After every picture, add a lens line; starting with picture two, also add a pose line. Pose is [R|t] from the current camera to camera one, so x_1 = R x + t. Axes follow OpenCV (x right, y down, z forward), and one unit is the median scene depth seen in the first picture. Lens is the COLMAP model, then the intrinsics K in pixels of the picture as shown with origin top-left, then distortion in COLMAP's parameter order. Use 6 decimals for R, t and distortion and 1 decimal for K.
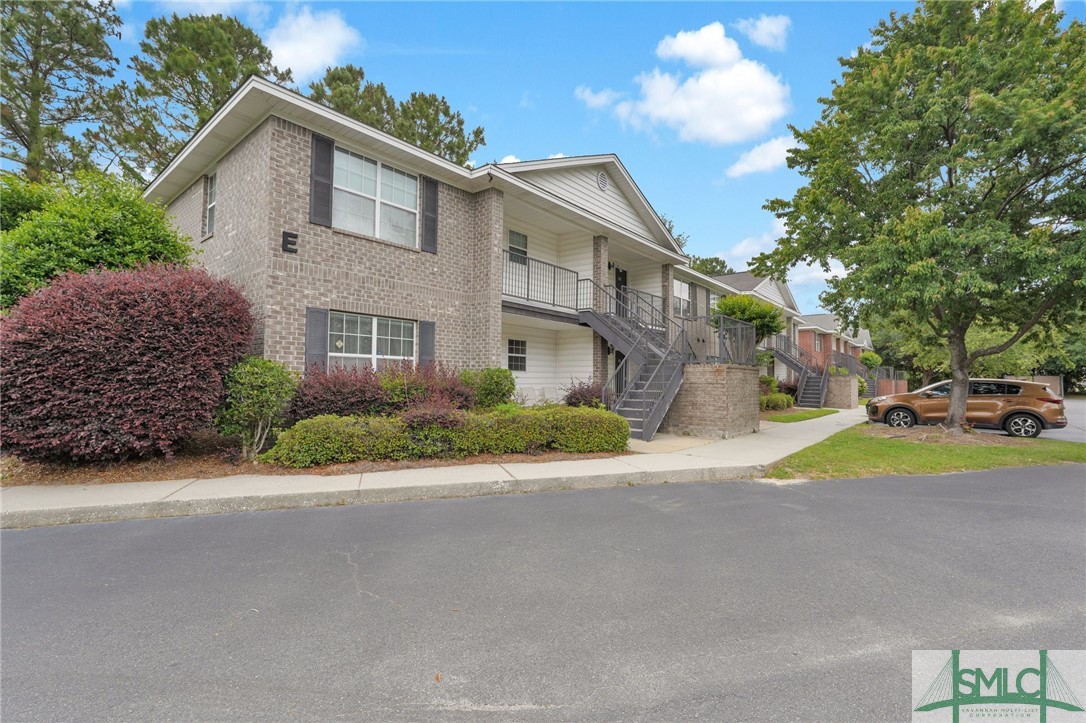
lens RADIAL K [[481.6, 0, 545.8], [0, 481.6, 366.4], [0, 0, 1]] dist [-0.012394, 0.000643]
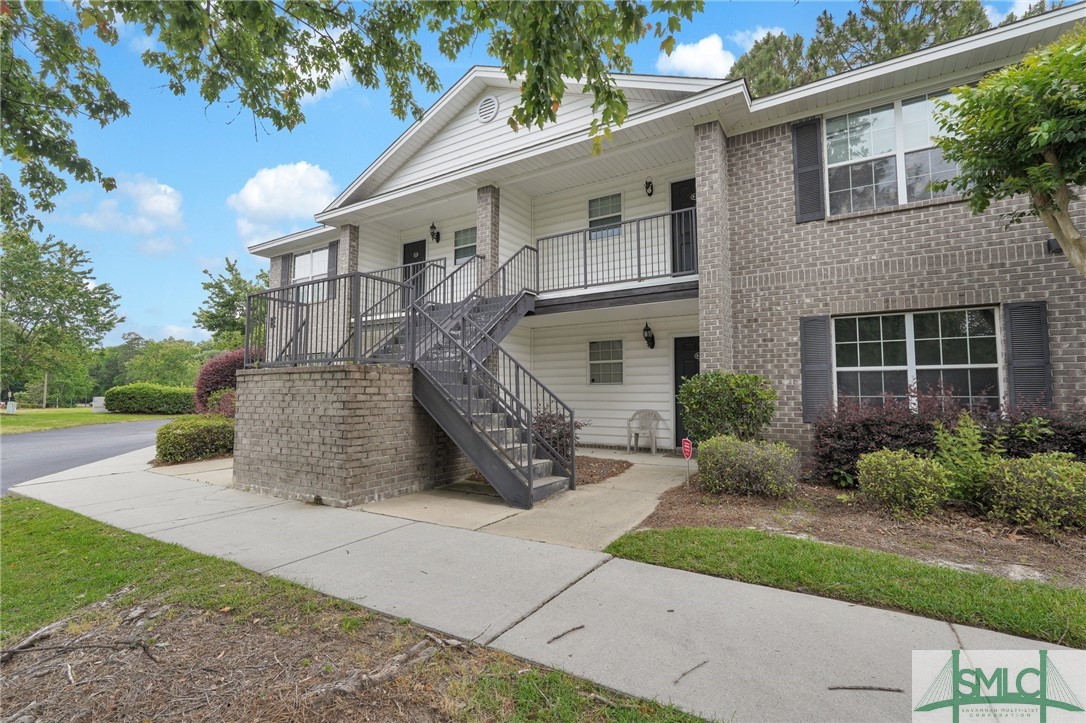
lens RADIAL K [[504.2, 0, 544.6], [0, 504.2, 359.6], [0, 0, 1]] dist [0.001433, 0.000425]
pose [[0.130704, -0.084477, -0.987816, 1.039766], [0.025791, 0.996316, -0.081792, 0.046731], [0.991086, -0.014786, 0.132401, 1.244600]]
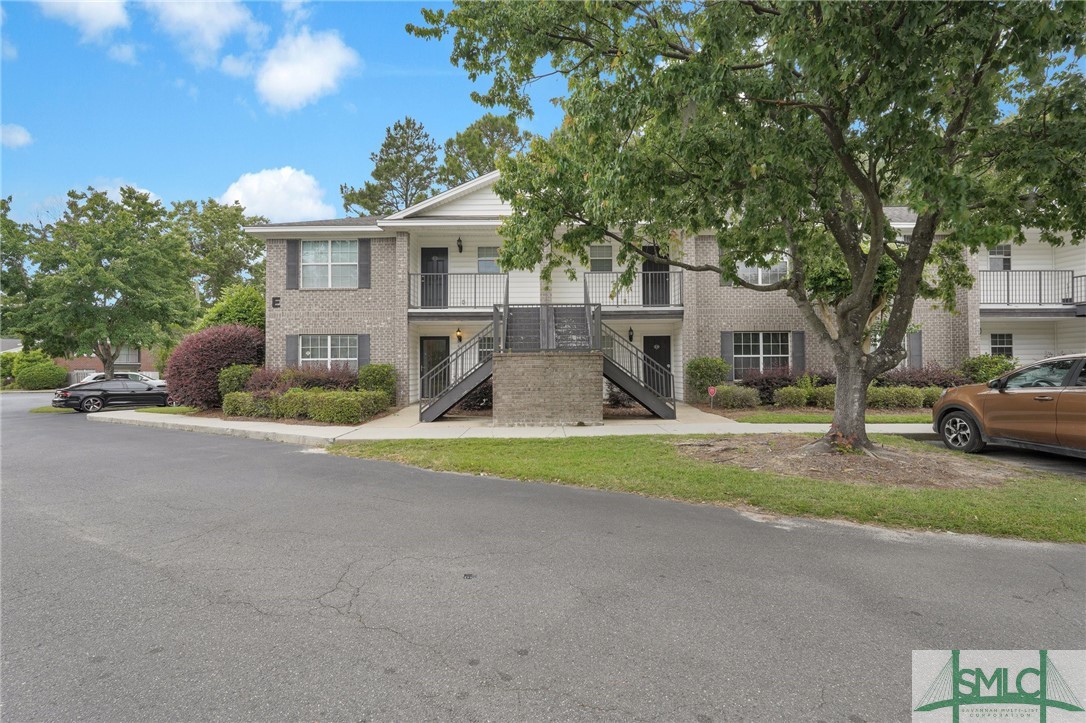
lens RADIAL K [[503.4, 0, 561.4], [0, 503.4, 363.3], [0, 0, 1]] dist [-0.005665, -0.001593]
pose [[0.645003, -0.031751, -0.763520, 1.216885], [0.036187, 0.999285, -0.010985, 0.033930], [0.763323, -0.020544, 0.645691, 0.402961]]
